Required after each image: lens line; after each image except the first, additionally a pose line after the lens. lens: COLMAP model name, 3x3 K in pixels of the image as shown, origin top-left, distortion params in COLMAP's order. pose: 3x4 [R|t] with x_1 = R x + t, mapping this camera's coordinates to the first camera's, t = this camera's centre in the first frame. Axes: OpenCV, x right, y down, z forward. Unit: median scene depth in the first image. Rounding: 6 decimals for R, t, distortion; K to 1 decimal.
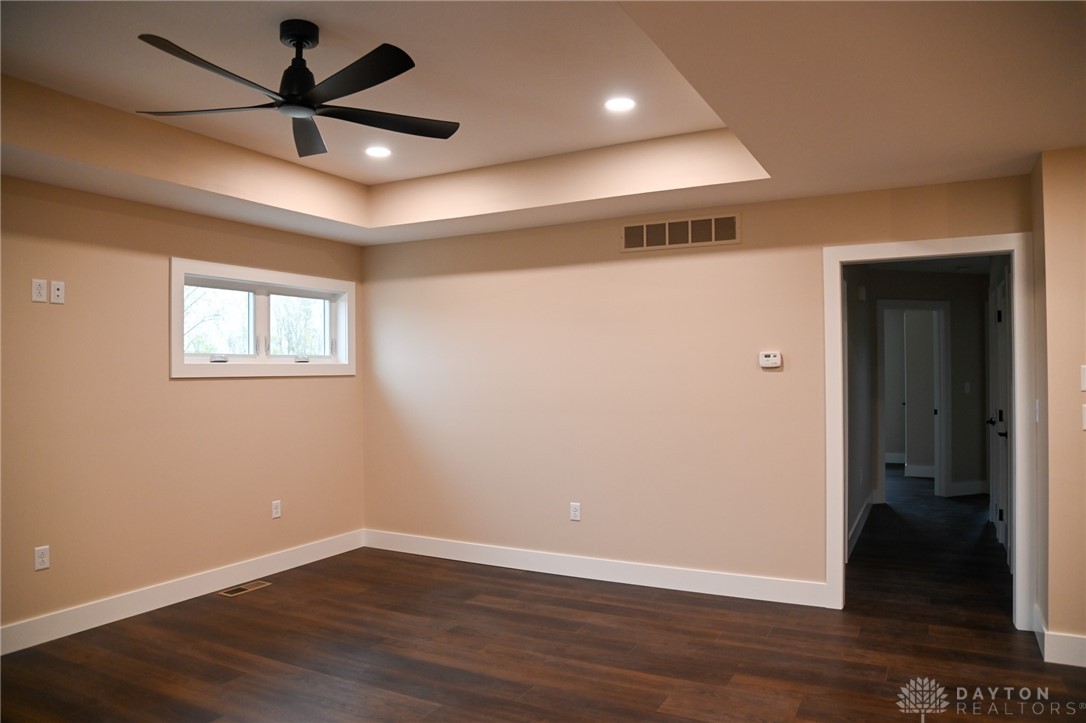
lens RADIAL K [[740.7, 0, 543.0], [0, 740.7, 361.5], [0, 0, 1]] dist [-0.028042, -0.000405]
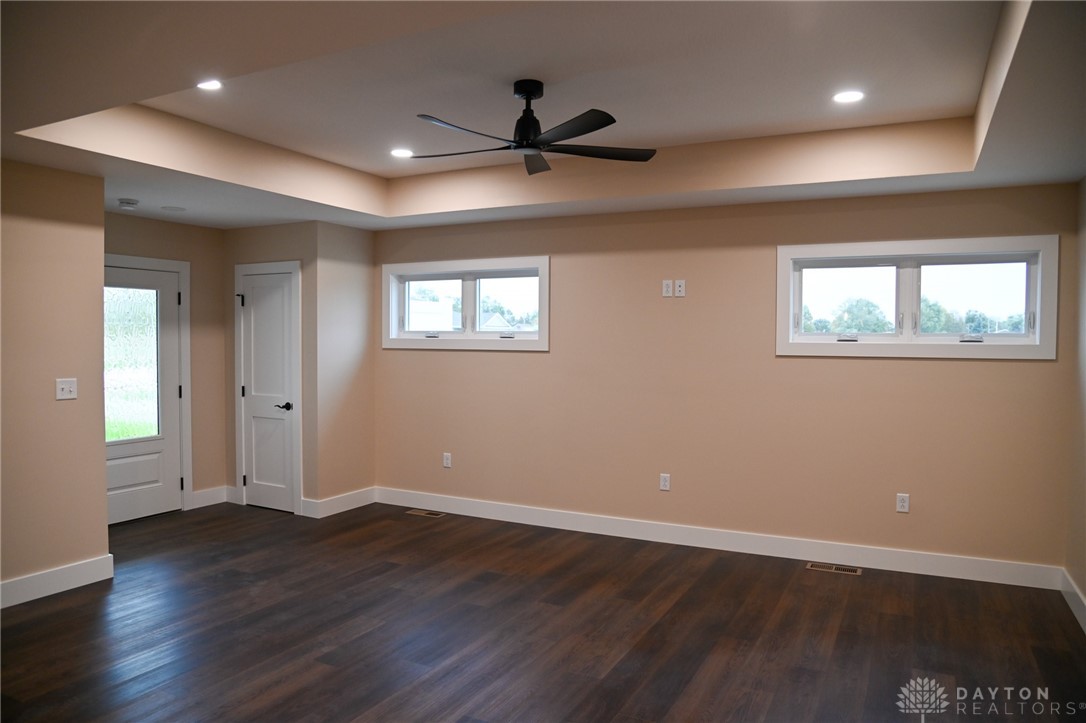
lens RADIAL K [[731.4, 0, 543.0], [0, 731.4, 361.5], [0, 0, 1]] dist [-0.091663, 0.004362]
pose [[0.018862, 0.022277, -0.999574, 0.664761], [-0.004265, 0.999744, 0.022201, 0.010462], [0.999813, 0.003845, 0.018952, 0.721096]]
